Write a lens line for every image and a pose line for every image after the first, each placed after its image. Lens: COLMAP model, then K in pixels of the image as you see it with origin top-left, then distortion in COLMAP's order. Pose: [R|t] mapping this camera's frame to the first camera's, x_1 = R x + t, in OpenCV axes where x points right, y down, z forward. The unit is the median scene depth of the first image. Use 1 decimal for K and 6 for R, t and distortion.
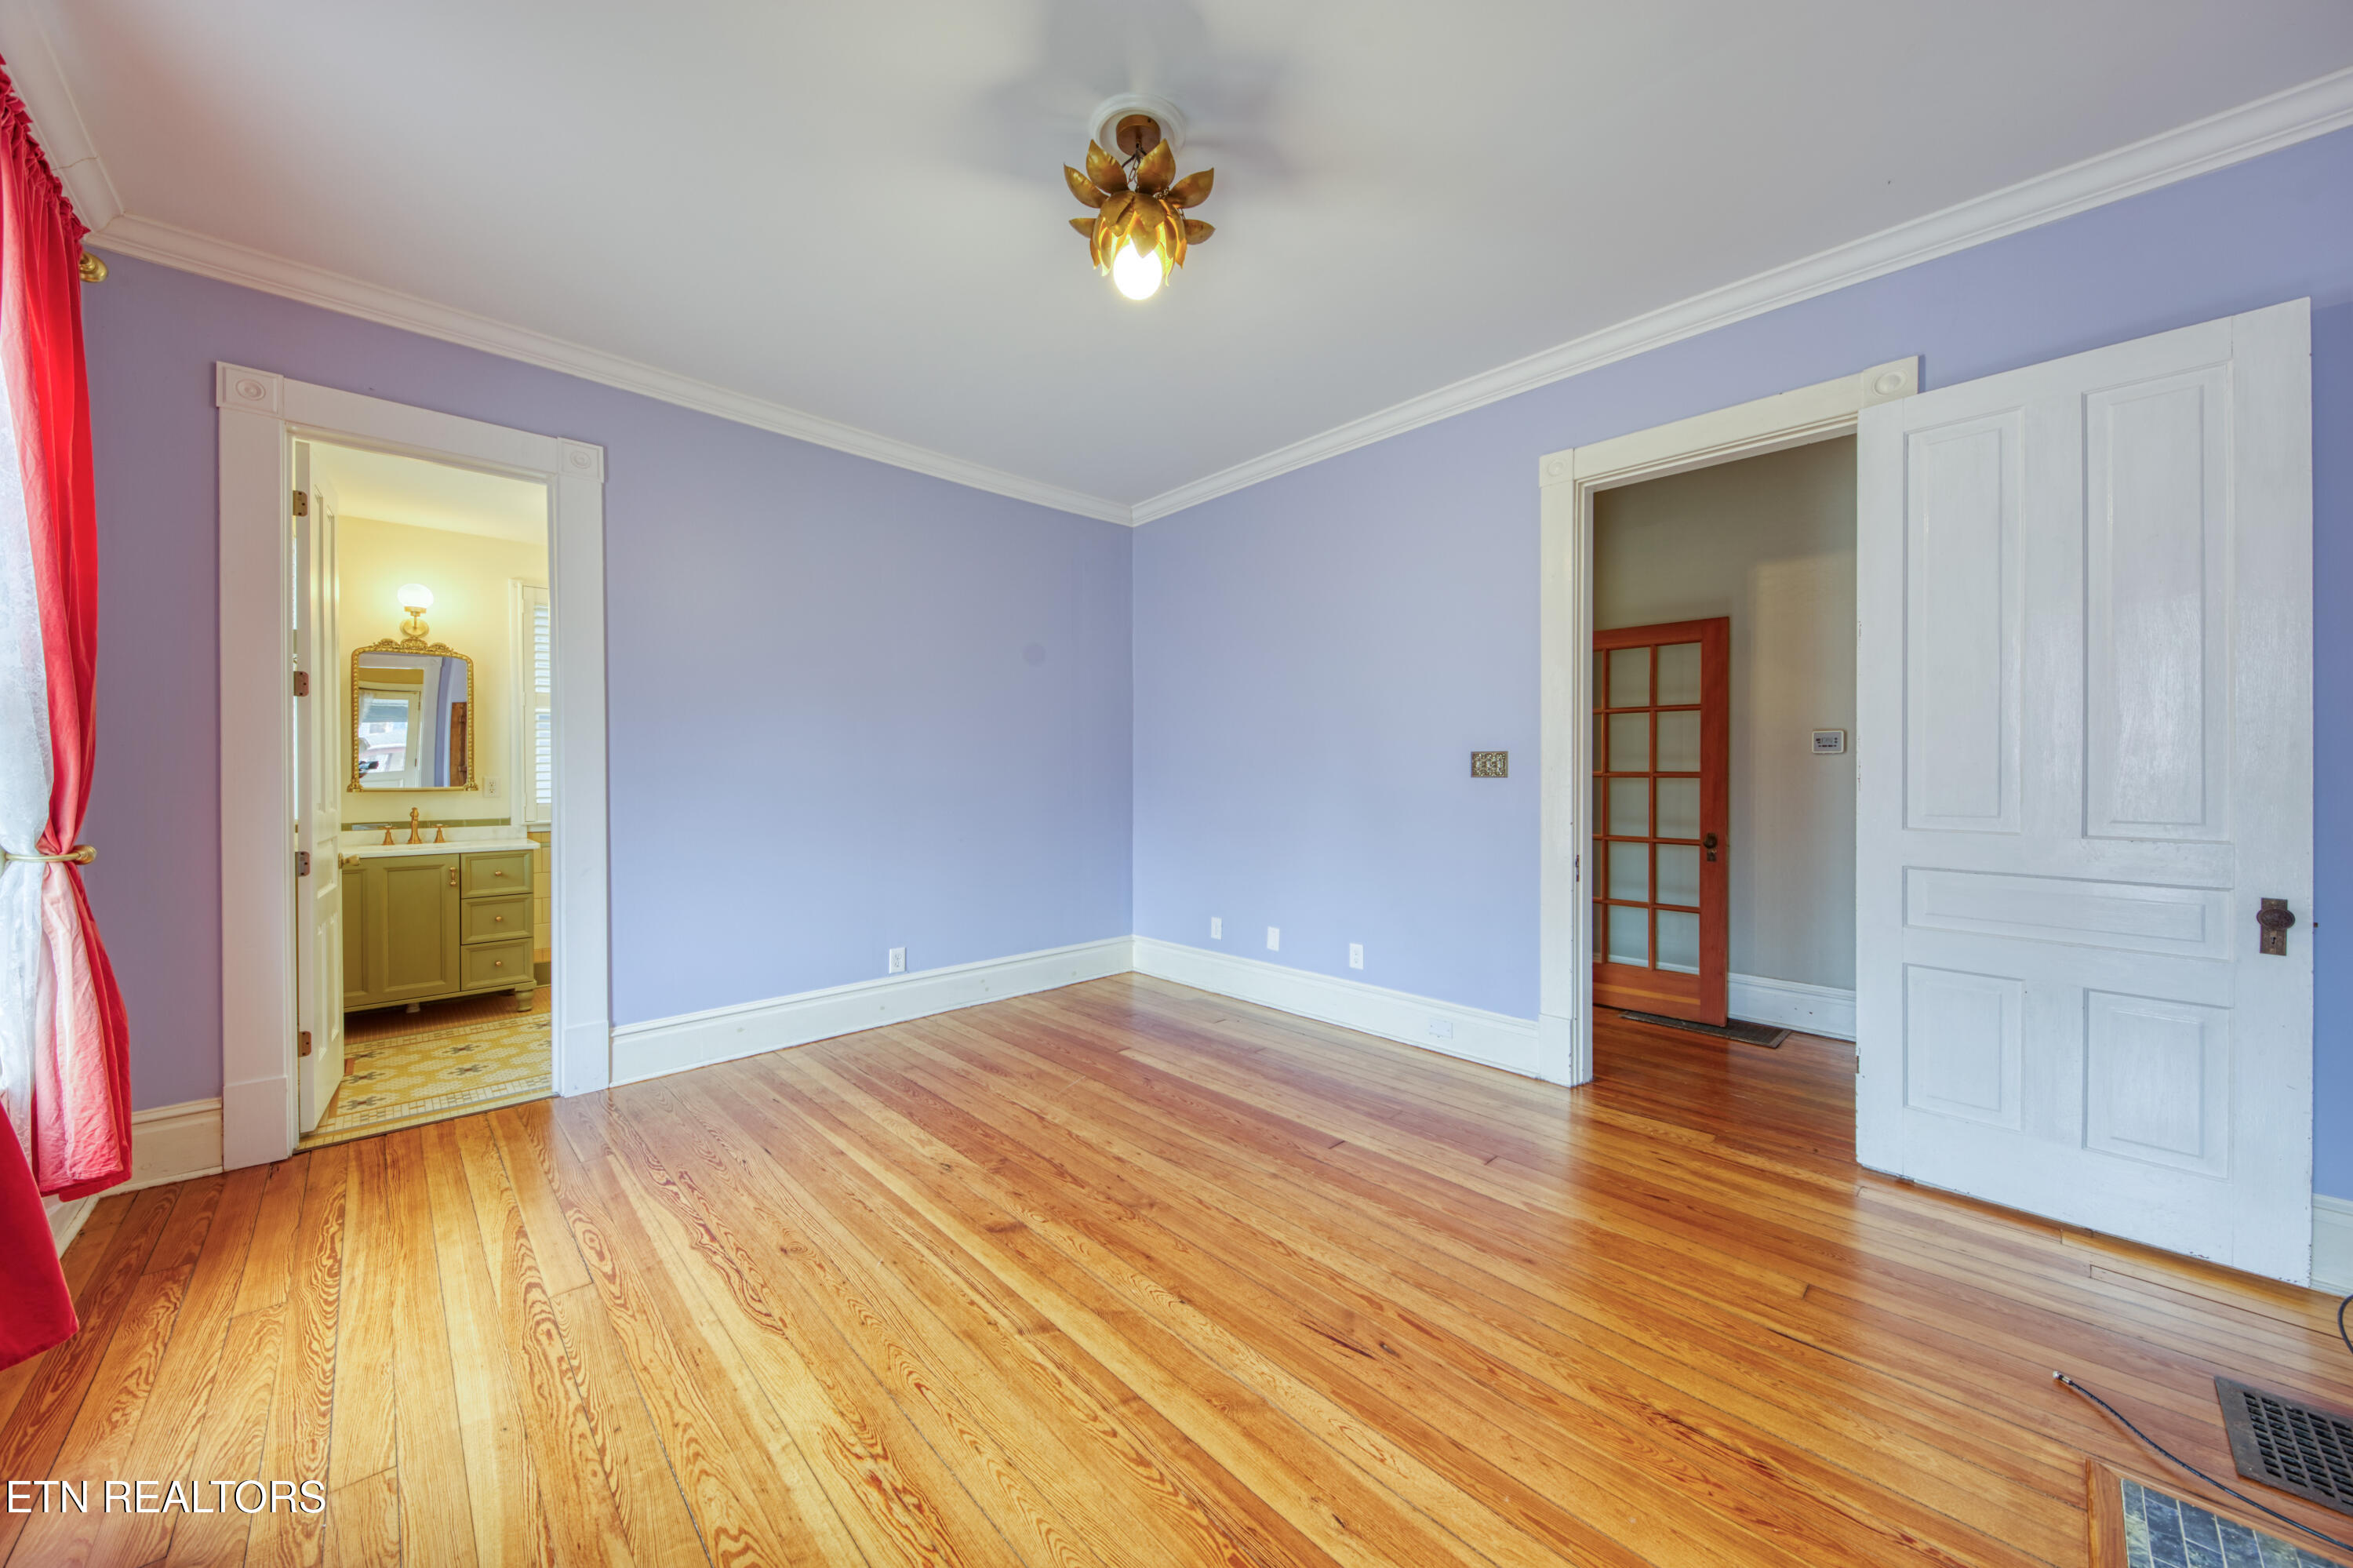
lens RADIAL K [[811.2, 0, 1176.5], [0, 811.2, 784.0], [0, 0, 1]] dist [0.025448, -0.008146]
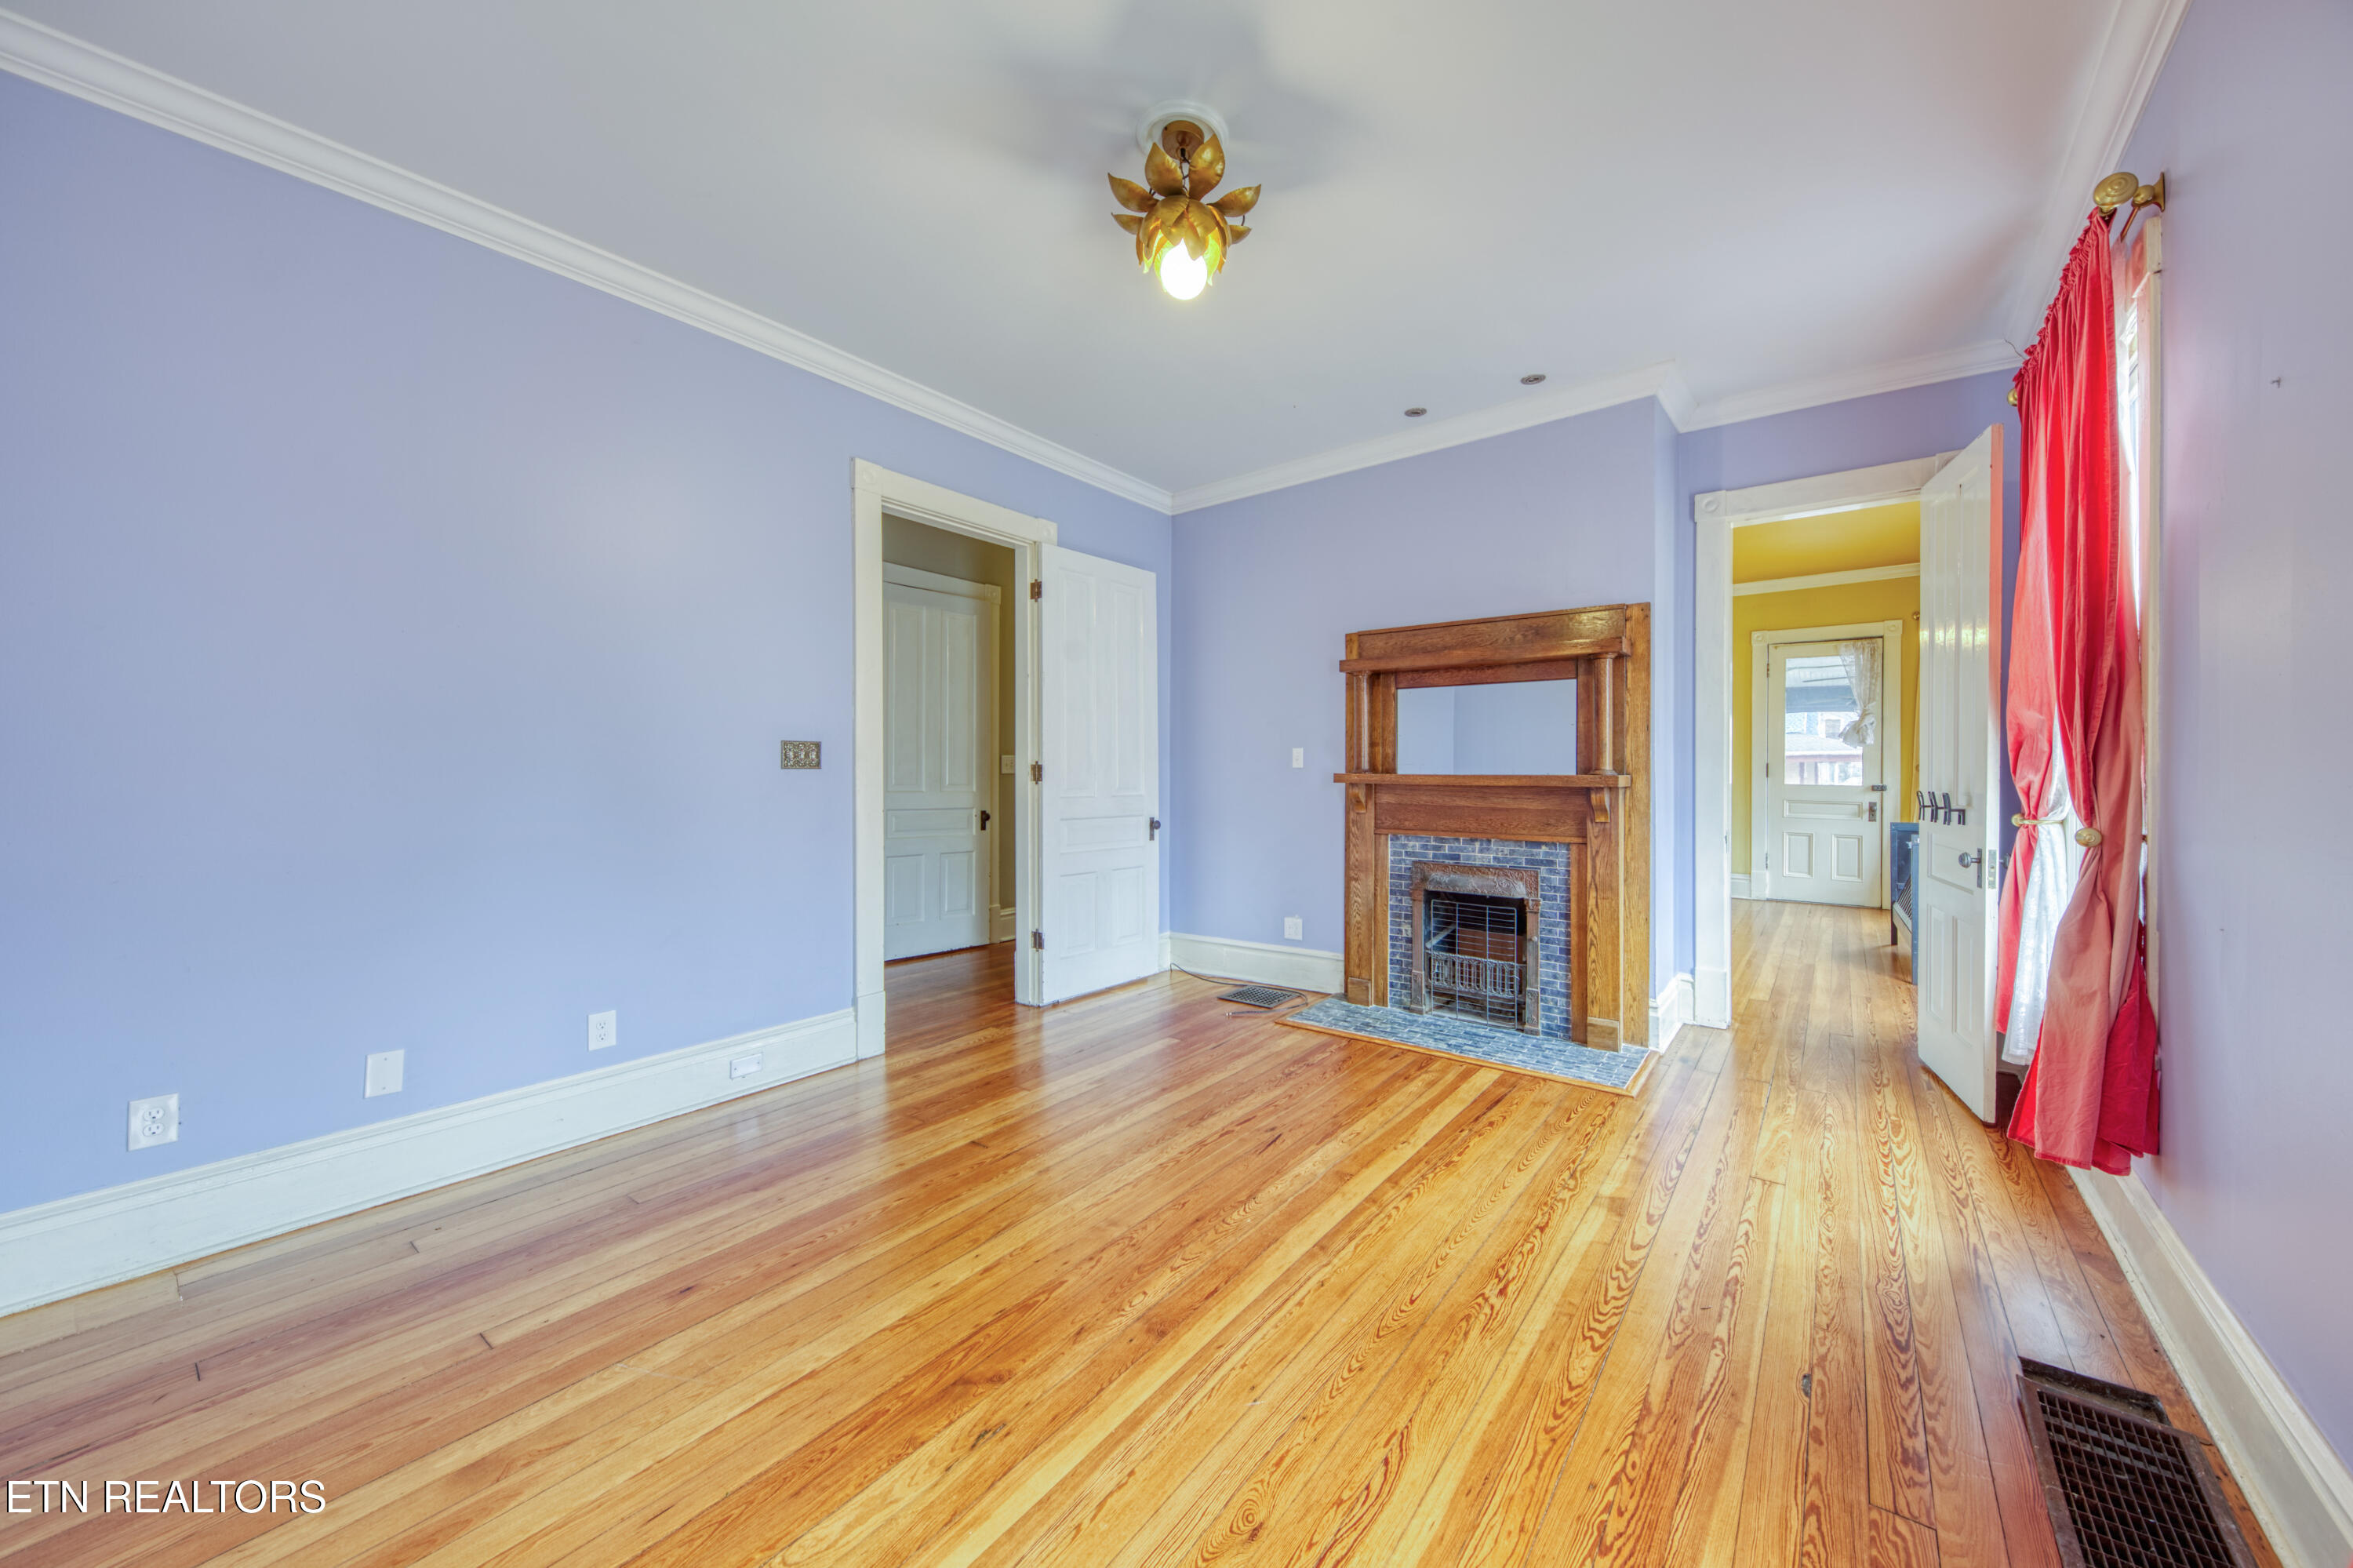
lens RADIAL K [[961.3, 0, 1176.5], [0, 961.3, 784.0], [0, 0, 1]] dist [-0.000290, -0.000033]
pose [[-0.196392, -0.014556, 0.980417, -1.236486], [0.017684, 0.999675, 0.018384, -0.005245], [-0.980366, 0.020948, -0.196071, 1.260661]]
